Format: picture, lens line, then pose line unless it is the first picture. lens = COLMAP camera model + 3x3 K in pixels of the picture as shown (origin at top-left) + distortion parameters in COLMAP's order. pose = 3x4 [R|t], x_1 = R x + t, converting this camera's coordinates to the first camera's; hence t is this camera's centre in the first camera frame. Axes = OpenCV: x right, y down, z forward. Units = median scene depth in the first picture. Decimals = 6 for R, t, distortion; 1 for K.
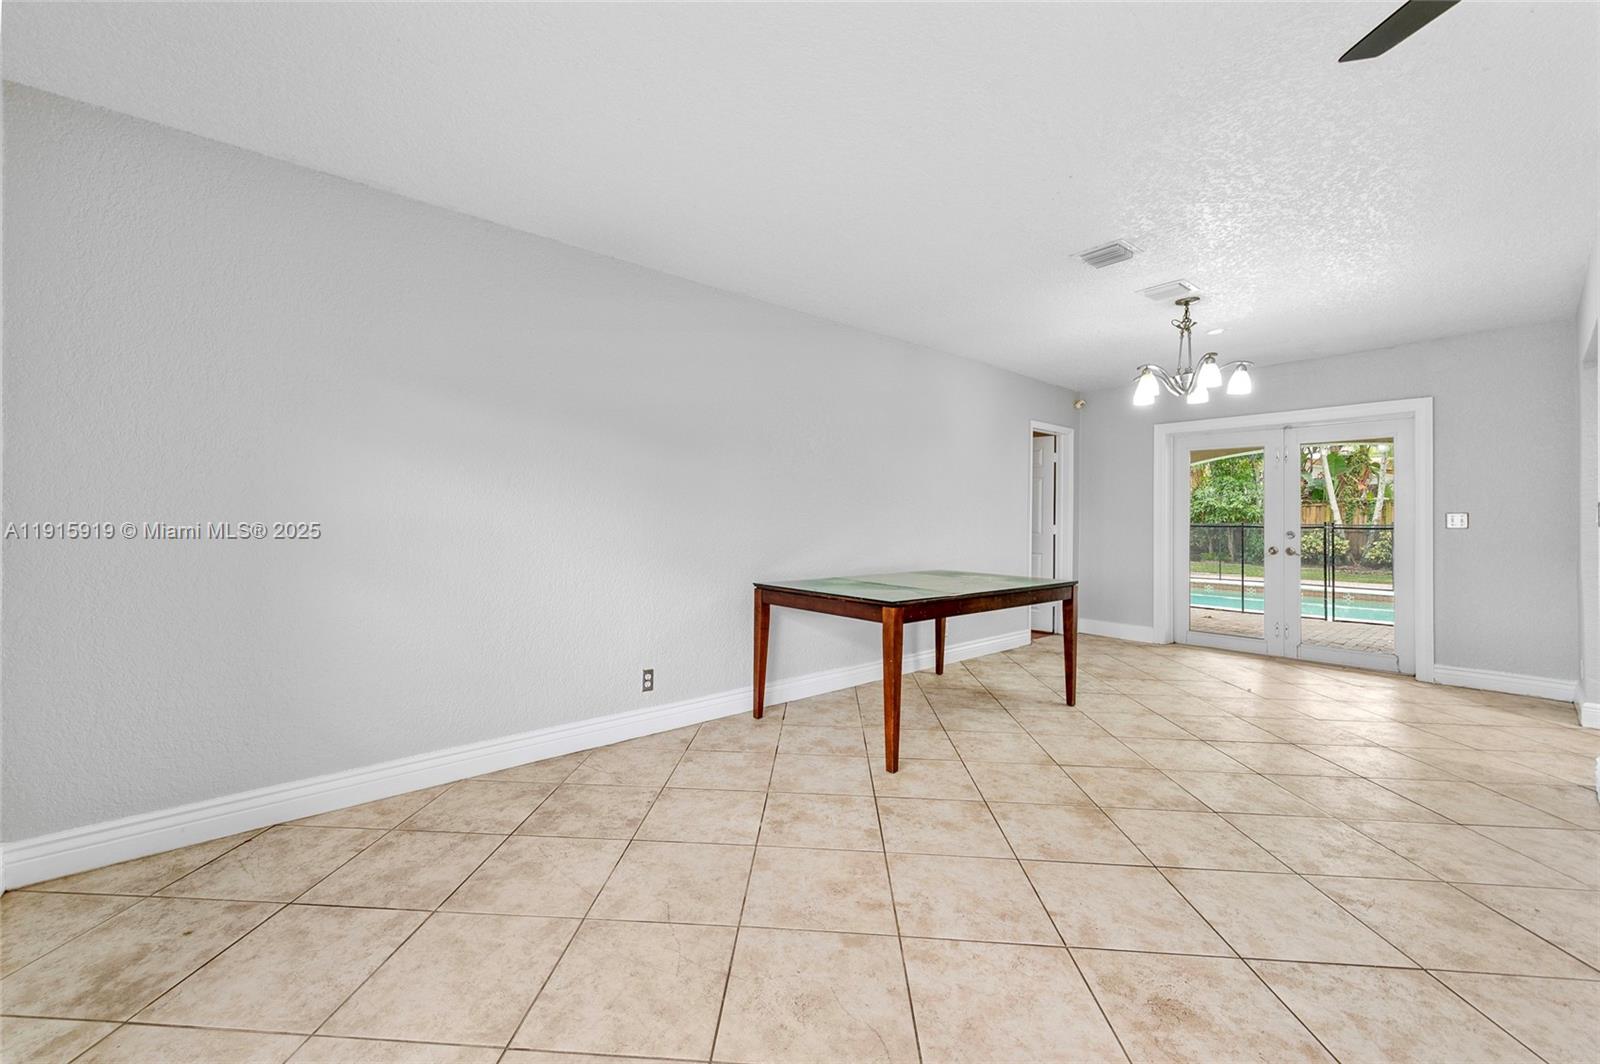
lens RADIAL K [[651.3, 0, 748.6], [0, 651.3, 525.8], [0, 0, 1]] dist [0.001124, -0.000135]
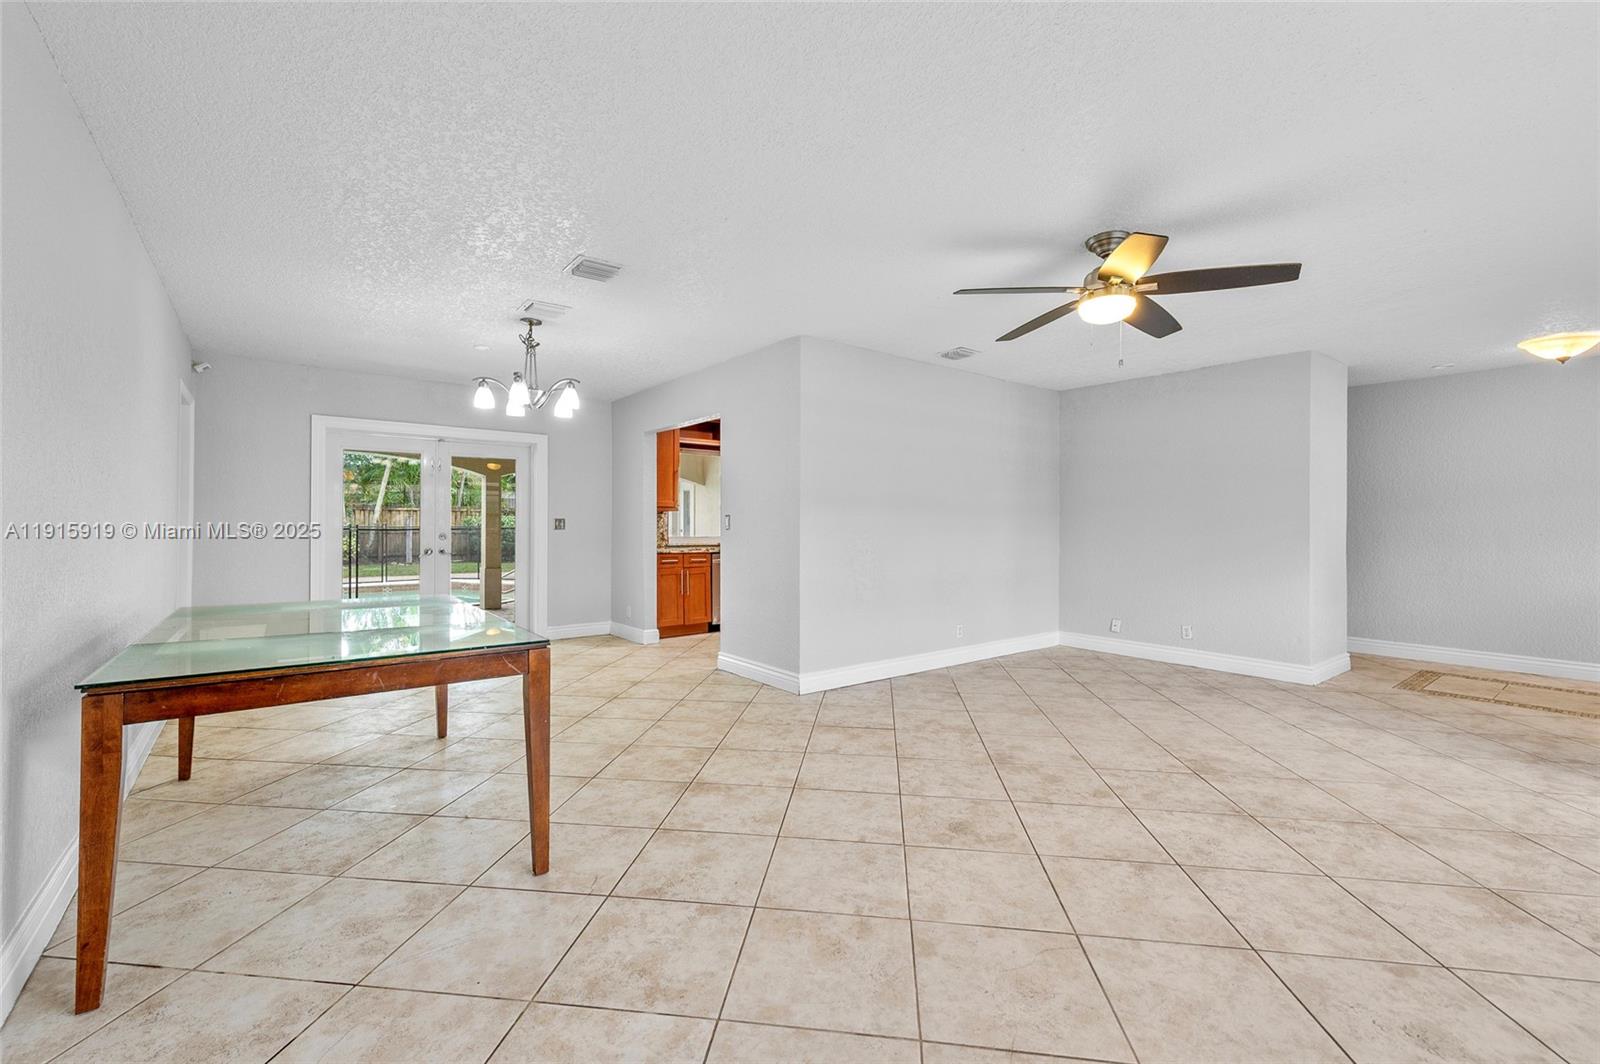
lens RADIAL K [[652.0, 0, 786.9], [0, 652.0, 527.8], [0, 0, 1]] dist [-0.001439, -0.000482]
pose [[0.034156, -0.015110, 0.999302, -0.346344], [0.012008, 0.999820, 0.014707, -0.013211], [-0.999344, 0.011497, 0.034331, 0.480292]]
